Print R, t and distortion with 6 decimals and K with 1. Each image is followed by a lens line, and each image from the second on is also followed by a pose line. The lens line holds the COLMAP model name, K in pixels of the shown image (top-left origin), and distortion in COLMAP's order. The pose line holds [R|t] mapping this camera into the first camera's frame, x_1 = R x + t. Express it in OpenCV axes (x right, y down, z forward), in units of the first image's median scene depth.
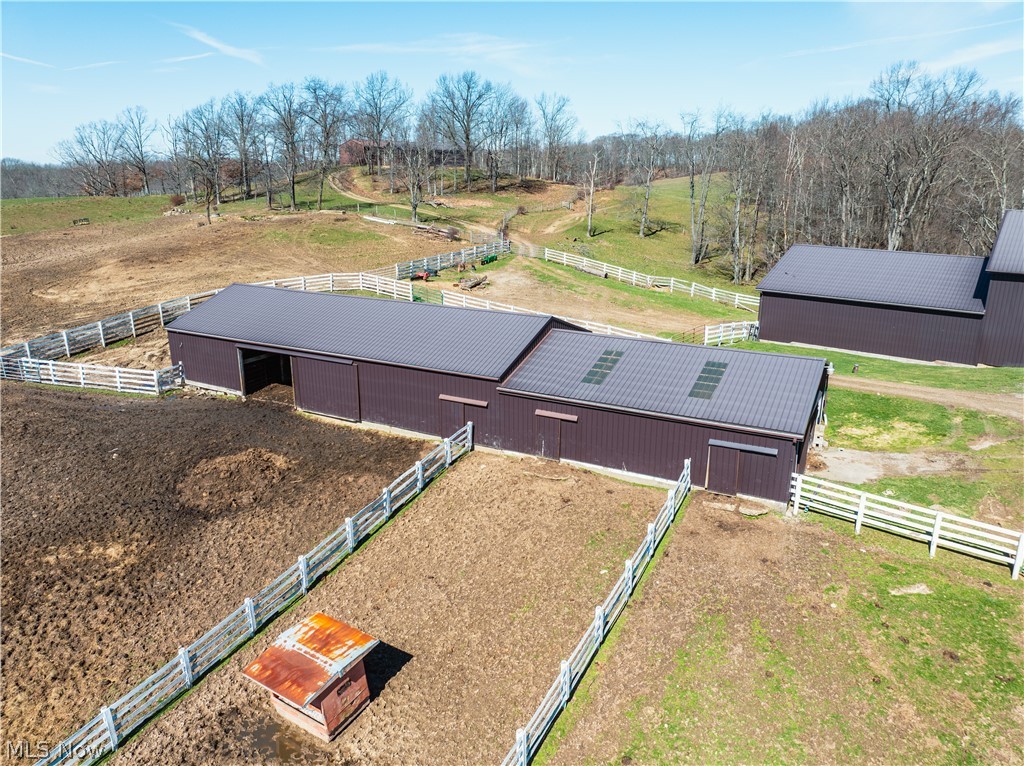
lens RADIAL K [[721.5, 0, 515.0], [0, 721.5, 380.5], [0, 0, 1]] dist [-0.043492, 0.007339]
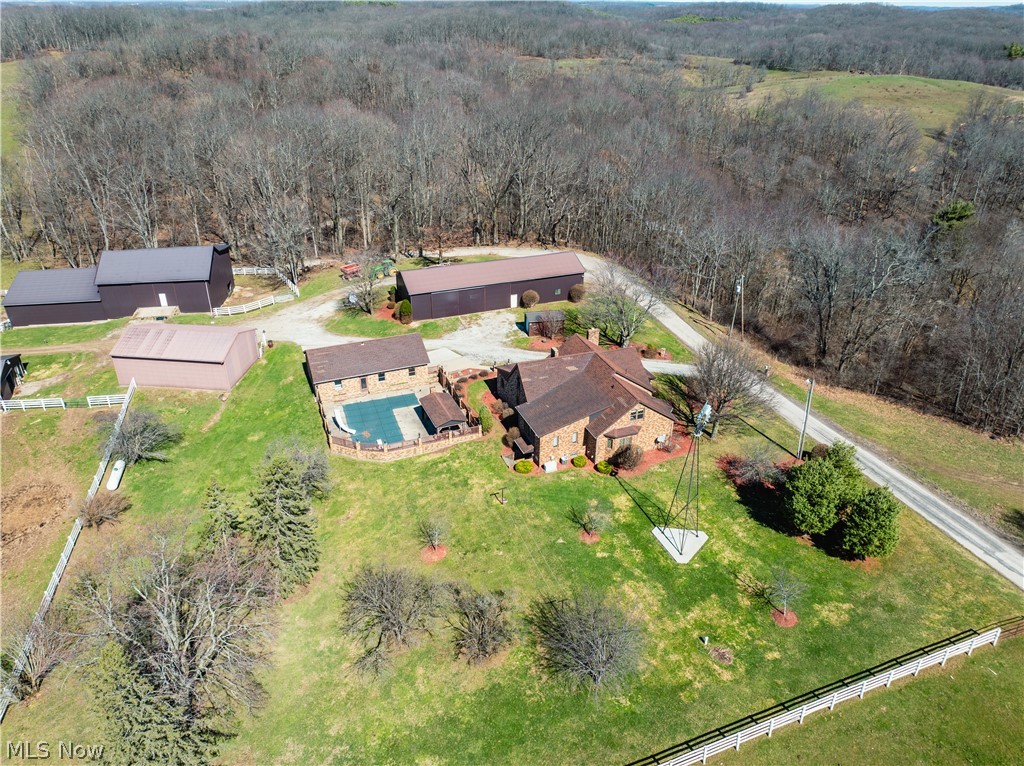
lens RADIAL K [[721.5, 0, 515.0], [0, 721.5, 380.5], [0, 0, 1]] dist [-0.043492, 0.007339]
pose [[0.691440, -0.337664, 0.638666, -0.020812], [0.196907, 0.938661, 0.283095, -0.319286], [-0.695082, -0.069986, 0.715516, -2.303716]]
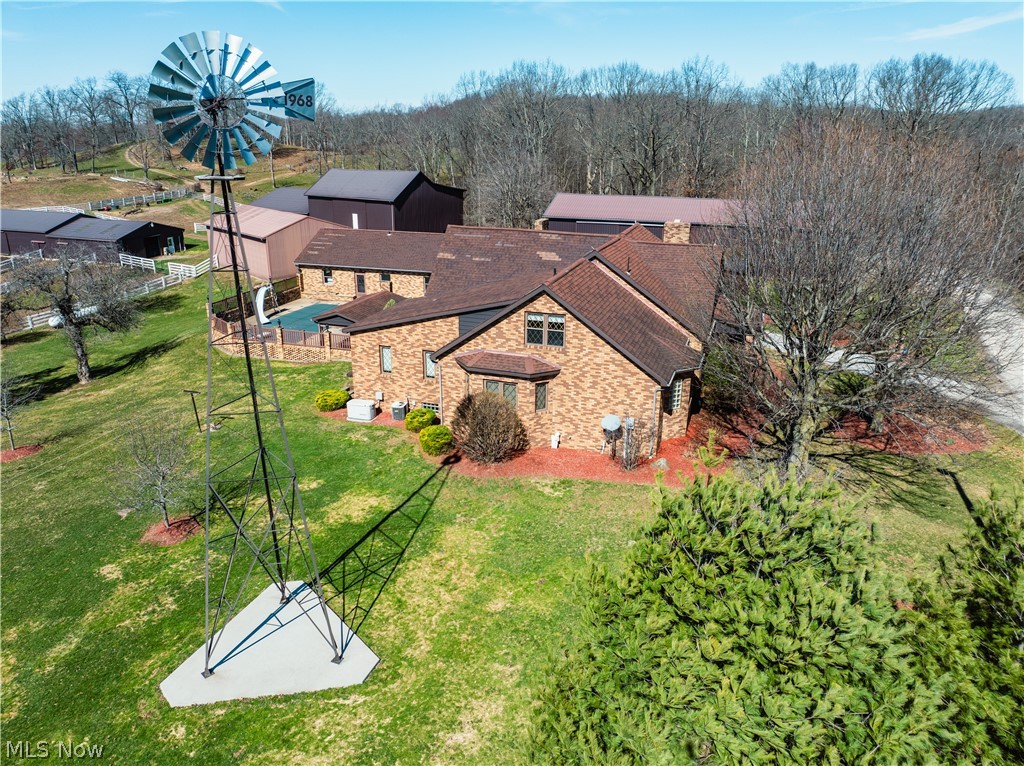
lens RADIAL K [[726.6, 0, 515.3], [0, 726.6, 377.7], [0, 0, 1]] dist [-0.056702, 0.028363]
pose [[0.994727, -0.031909, 0.097467, 1.397216], [0.027145, 0.998389, 0.049816, 0.437343], [-0.098900, -0.046908, 0.993991, -1.847627]]
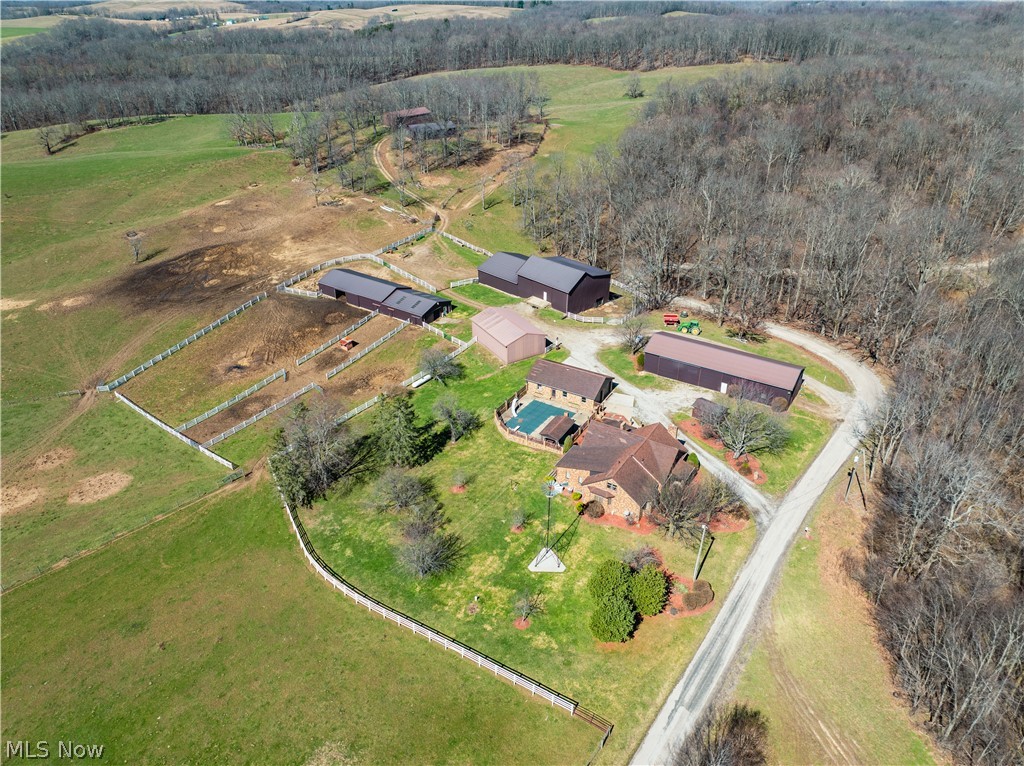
lens RADIAL K [[721.5, 0, 515.0], [0, 721.5, 380.5], [0, 0, 1]] dist [-0.043492, 0.007339]
pose [[0.993236, 0.056504, -0.101440, 1.389855], [-0.031522, 0.972015, 0.232795, -0.641816], [0.111755, -0.228023, 0.967221, -3.807504]]
